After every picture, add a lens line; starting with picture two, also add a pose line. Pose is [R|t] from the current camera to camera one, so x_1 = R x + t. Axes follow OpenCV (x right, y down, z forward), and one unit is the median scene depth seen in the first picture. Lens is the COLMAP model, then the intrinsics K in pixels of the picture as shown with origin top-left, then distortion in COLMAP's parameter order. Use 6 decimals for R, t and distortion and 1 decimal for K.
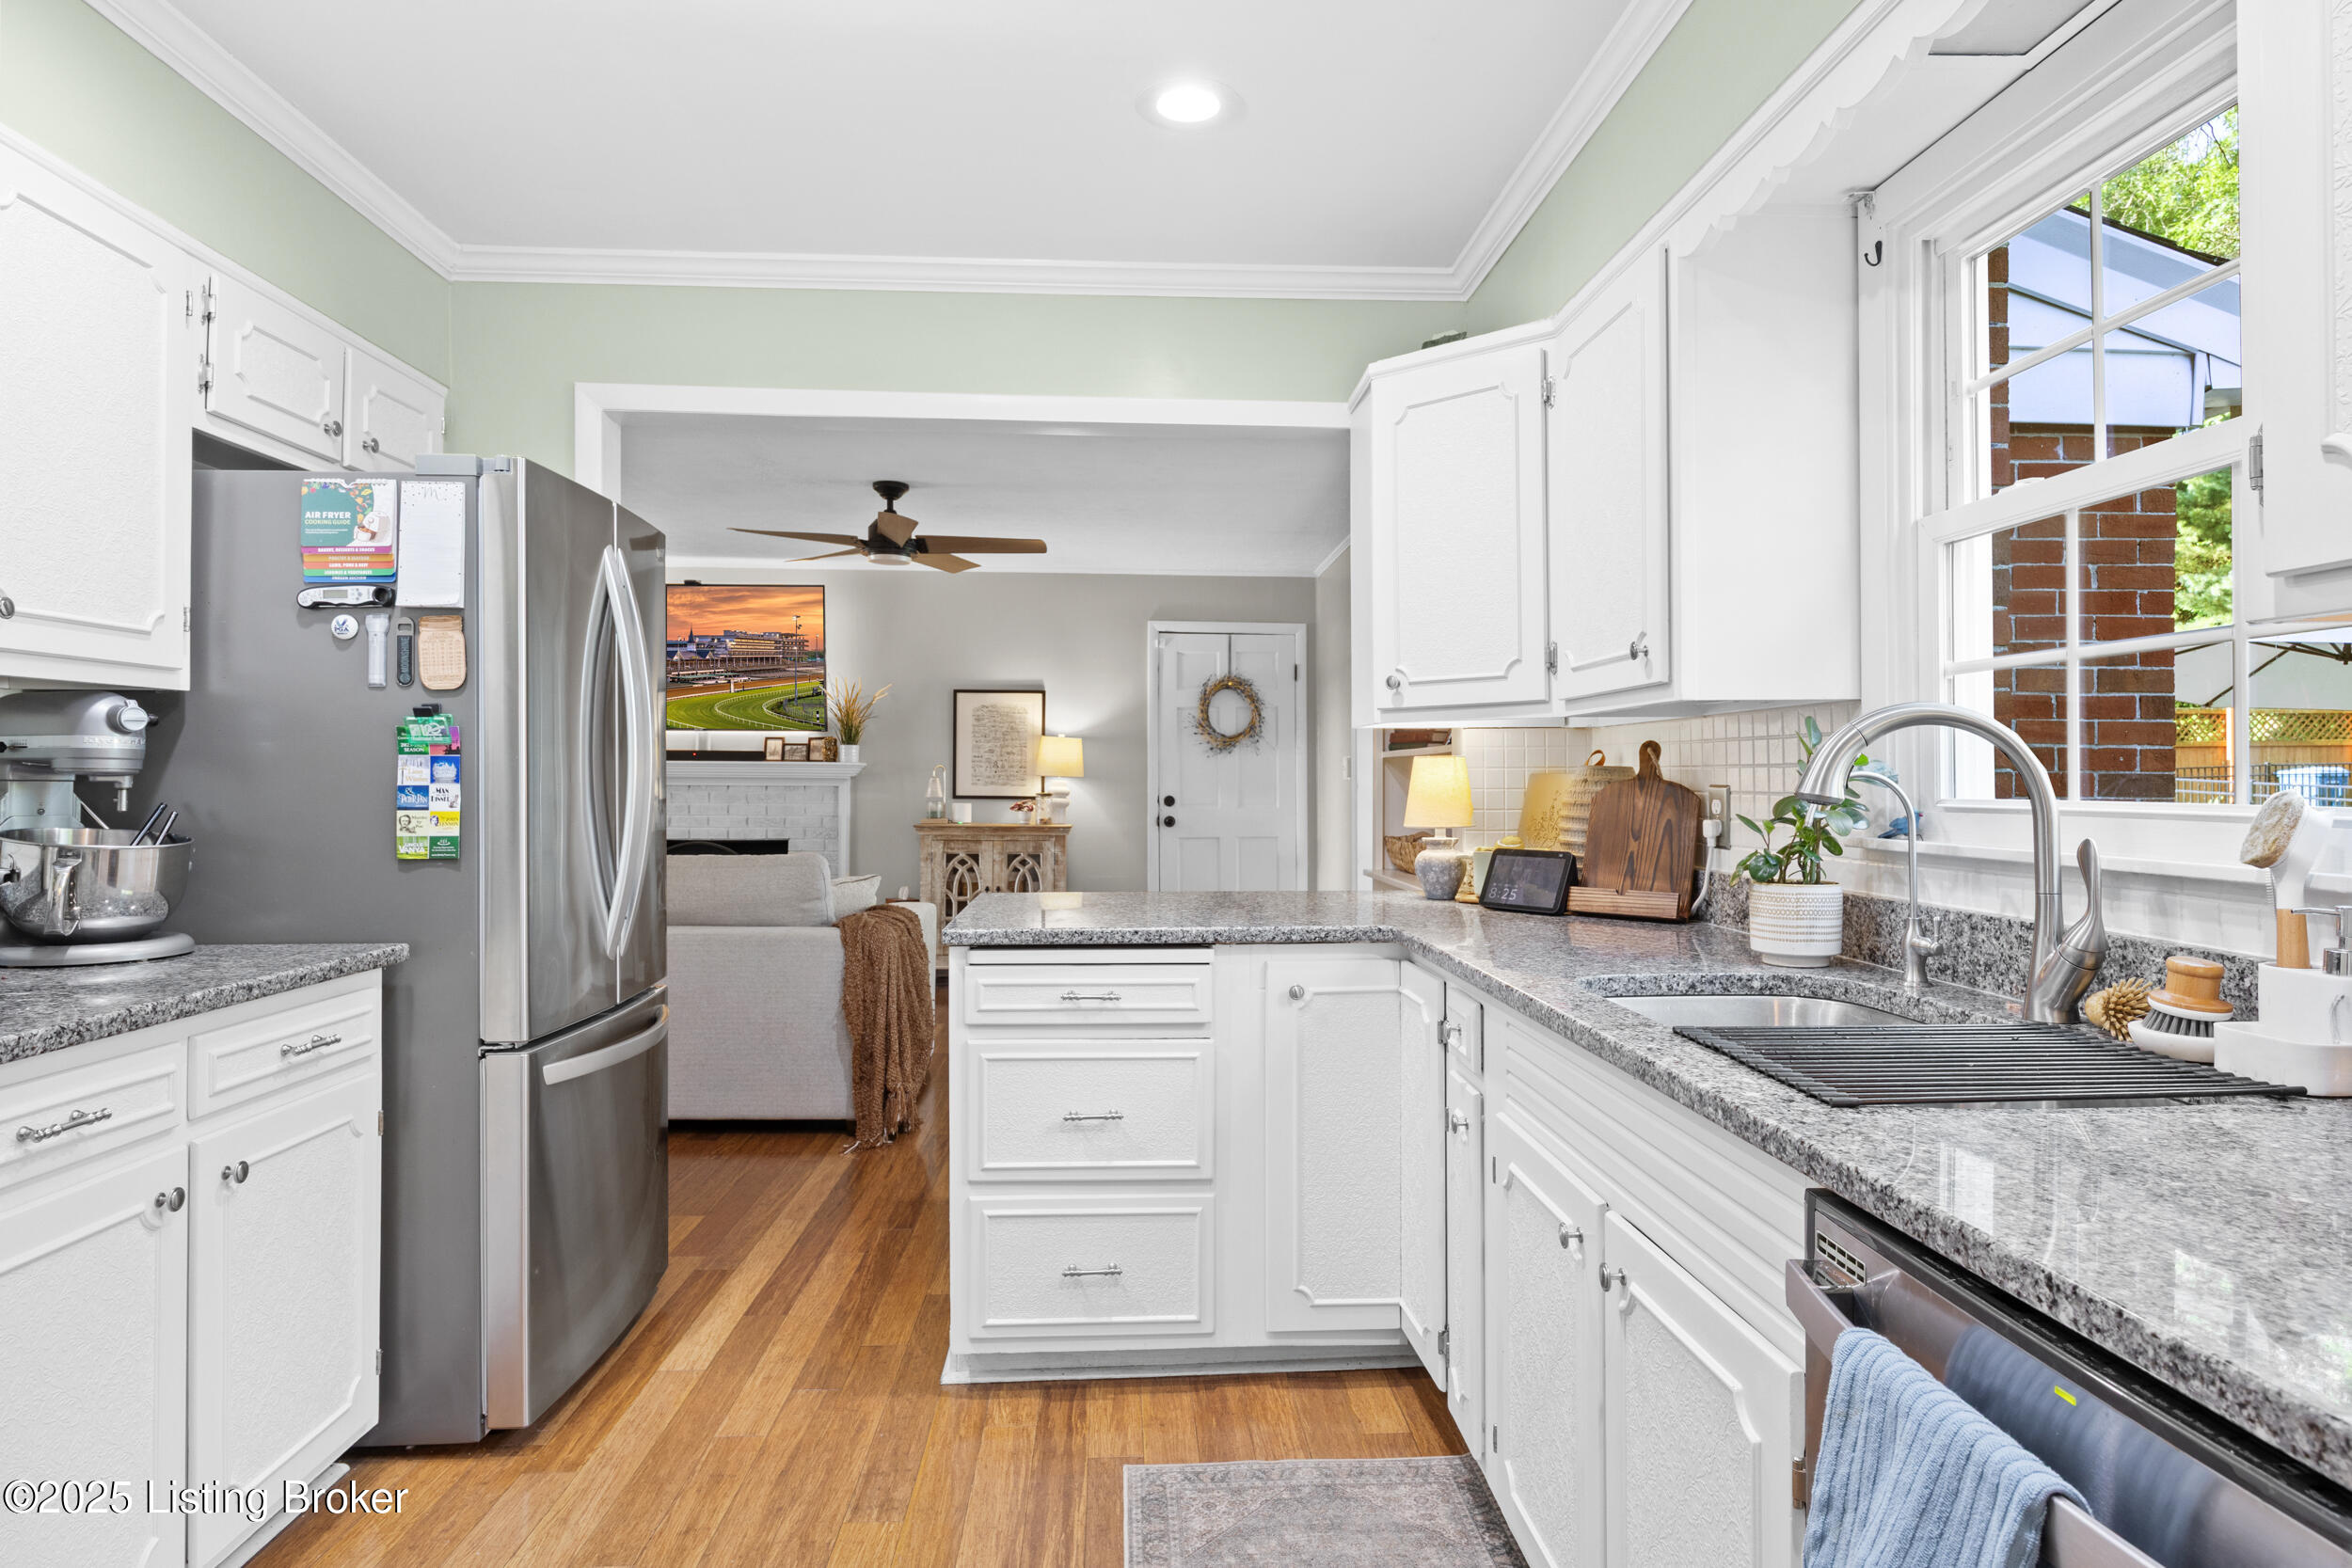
lens RADIAL K [[1348.1, 0, 1180.4], [0, 1348.1, 773.3], [0, 0, 1]] dist [-0.000450, -0.000083]
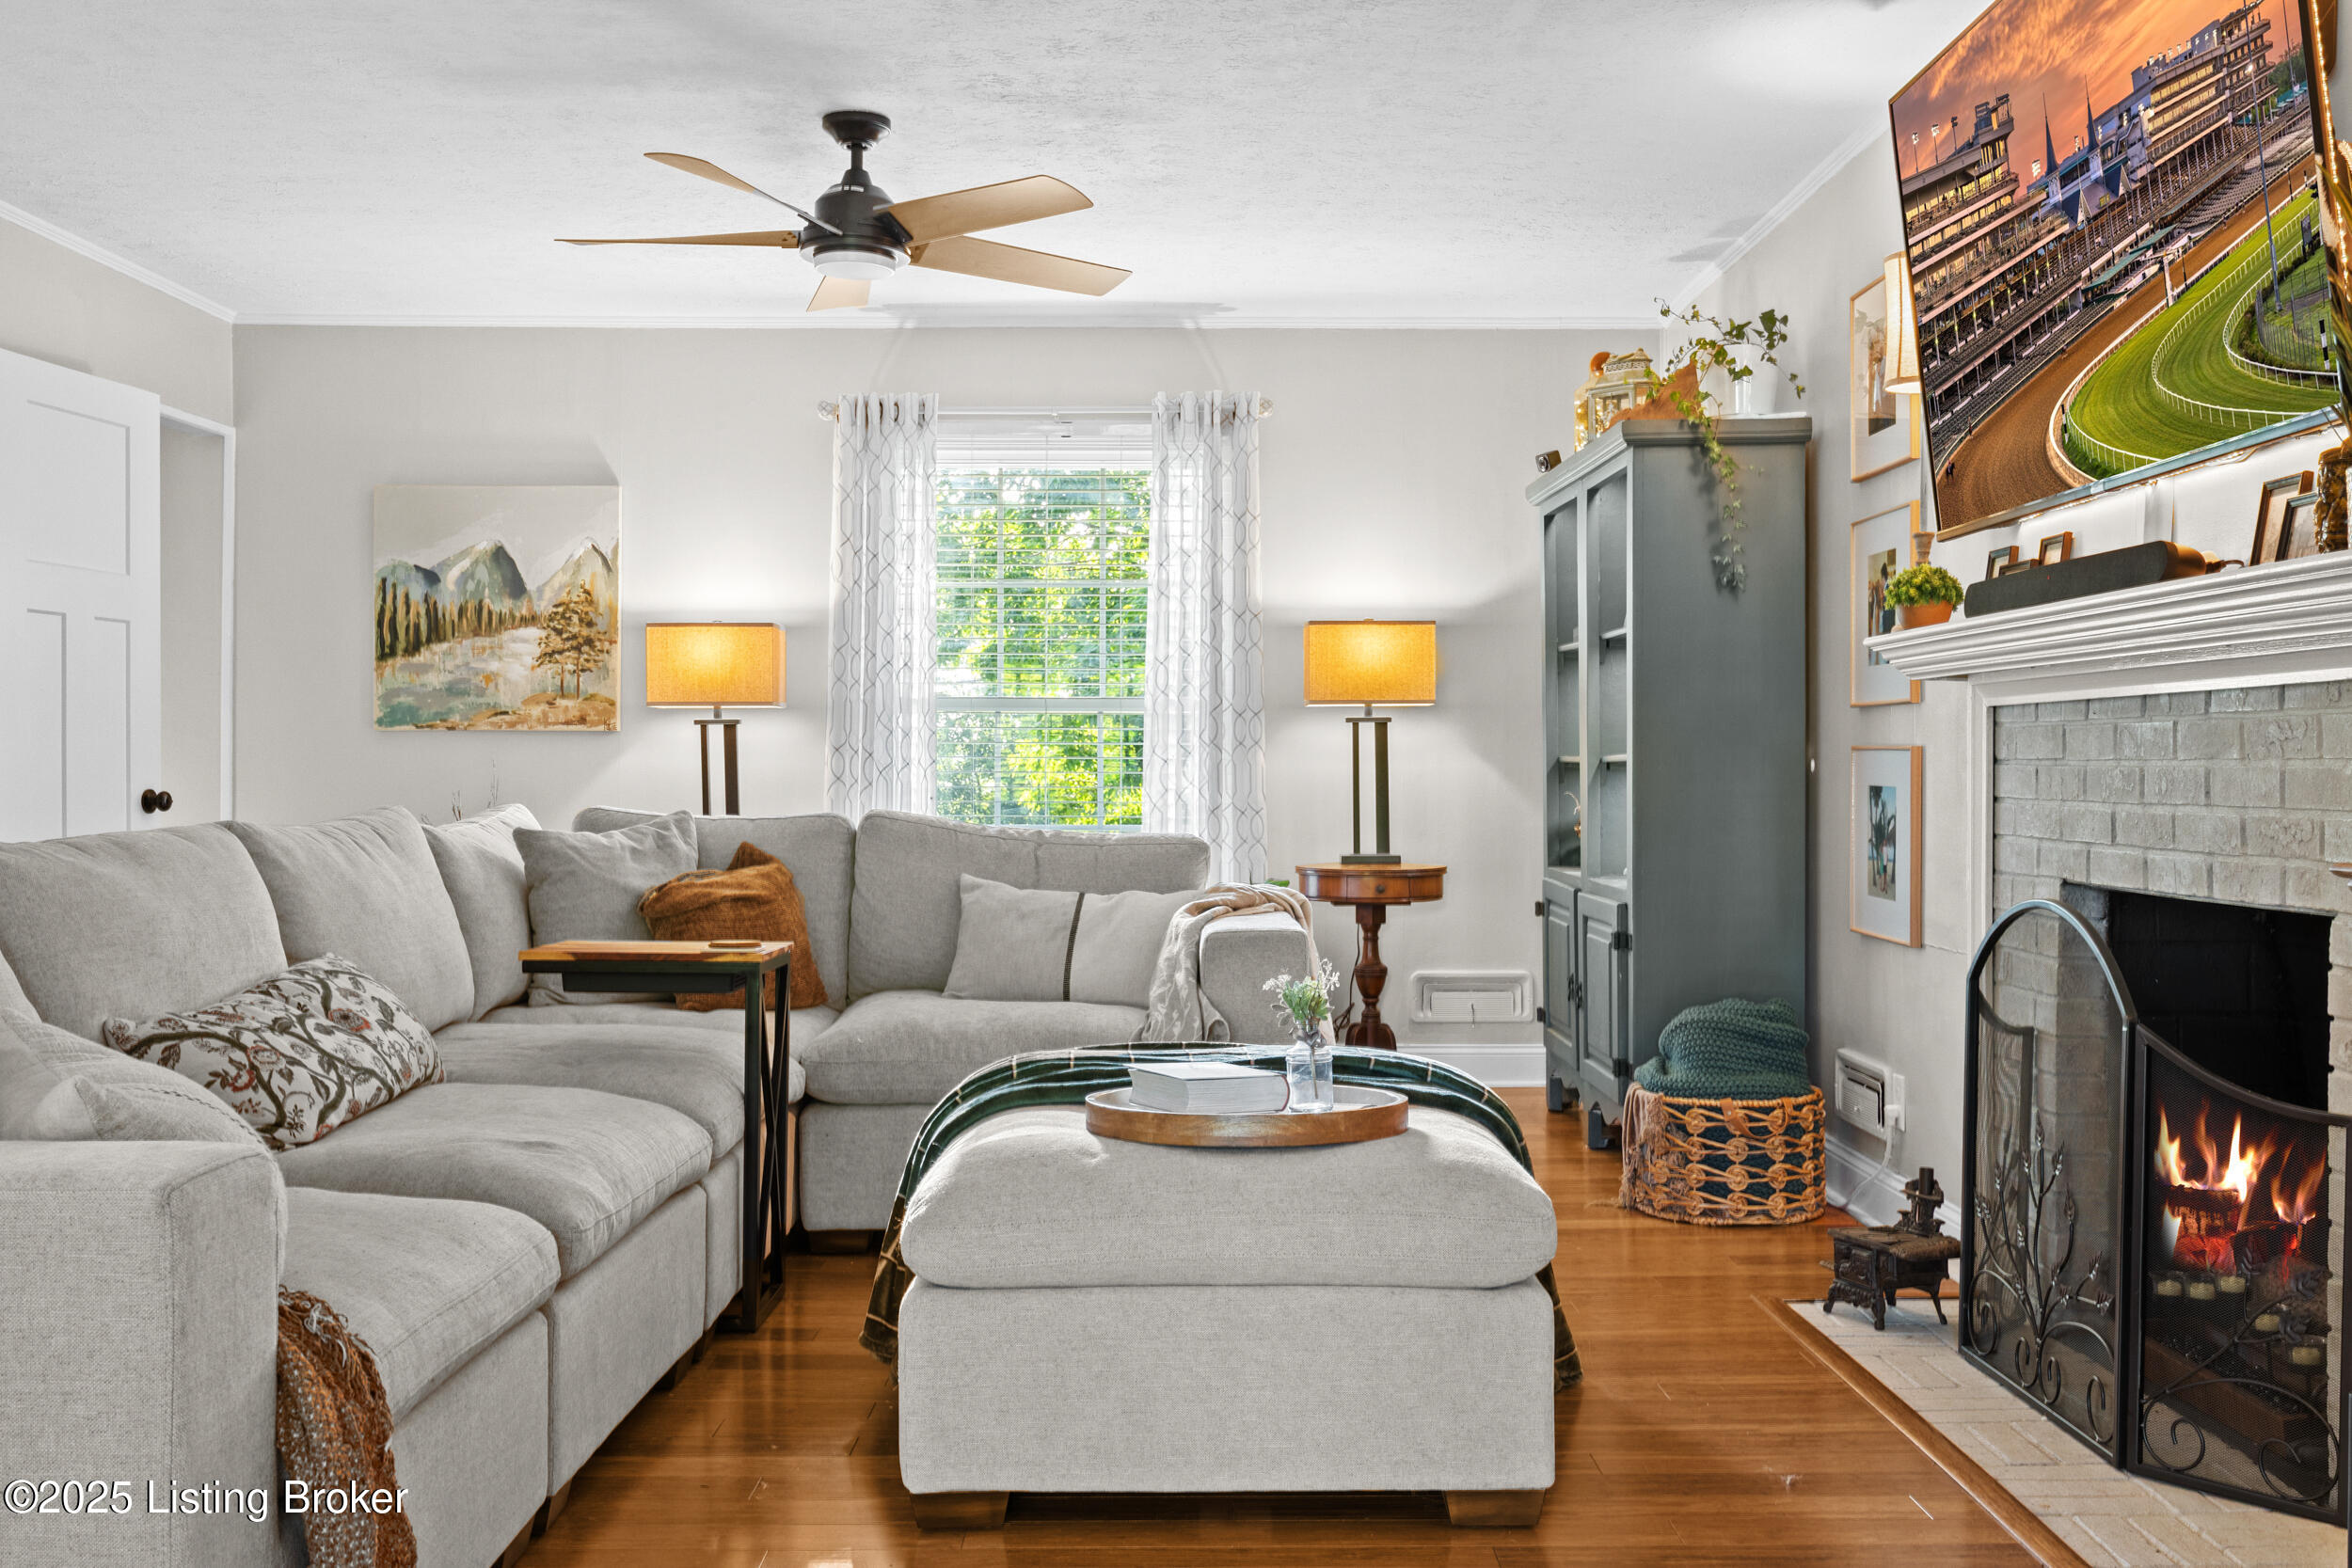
lens RADIAL K [[2234.6, 0, 1172.6], [0, 2234.6, 765.4], [0, 0, 1]] dist [-0.001689, 0.000000]
pose [[-0.056438, -0.011922, -0.998335, 0.100261], [-0.002877, 0.999926, -0.011778, 0.029794], [0.998402, 0.002207, -0.056468, 0.838983]]
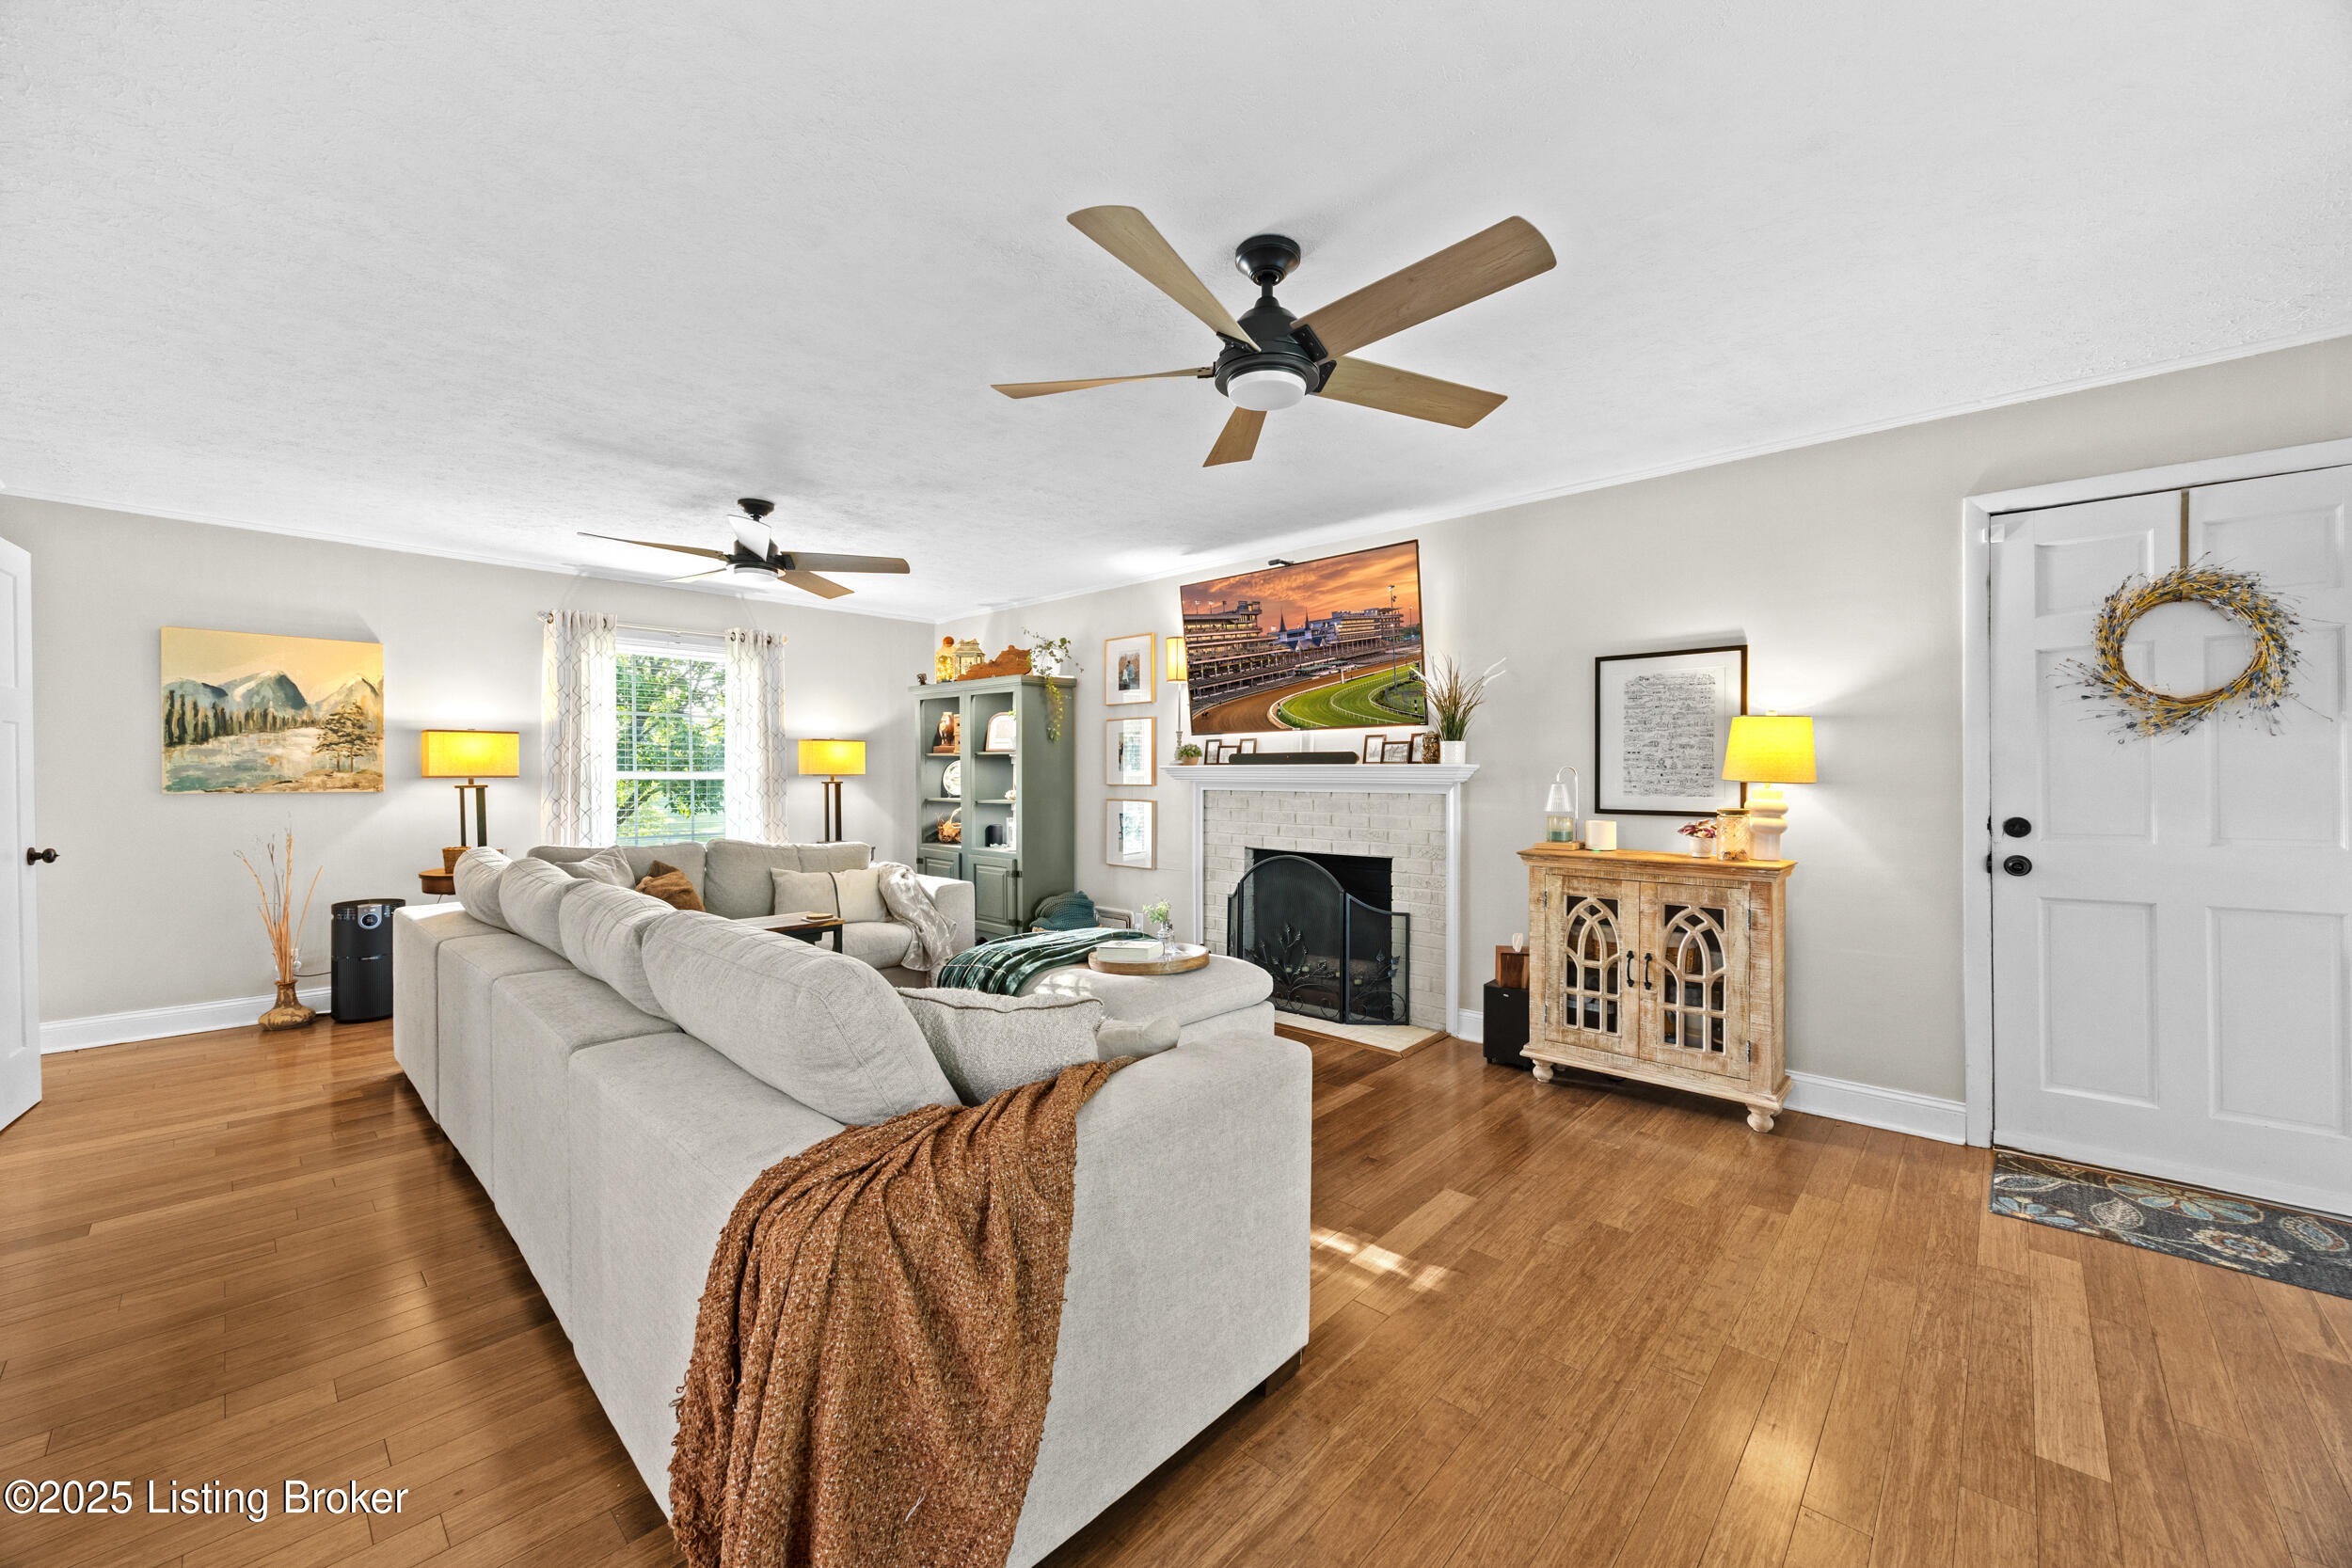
lens RADIAL K [[900.3, 0, 1183.6], [0, 900.3, 780.5], [0, 0, 1]] dist [-0.001397, -0.000129]
pose [[0.695458, -0.002098, -0.718564, 0.018498], [0.005047, 0.999985, 0.001965, -0.000370], [0.718549, -0.004993, 0.695458, 0.529424]]
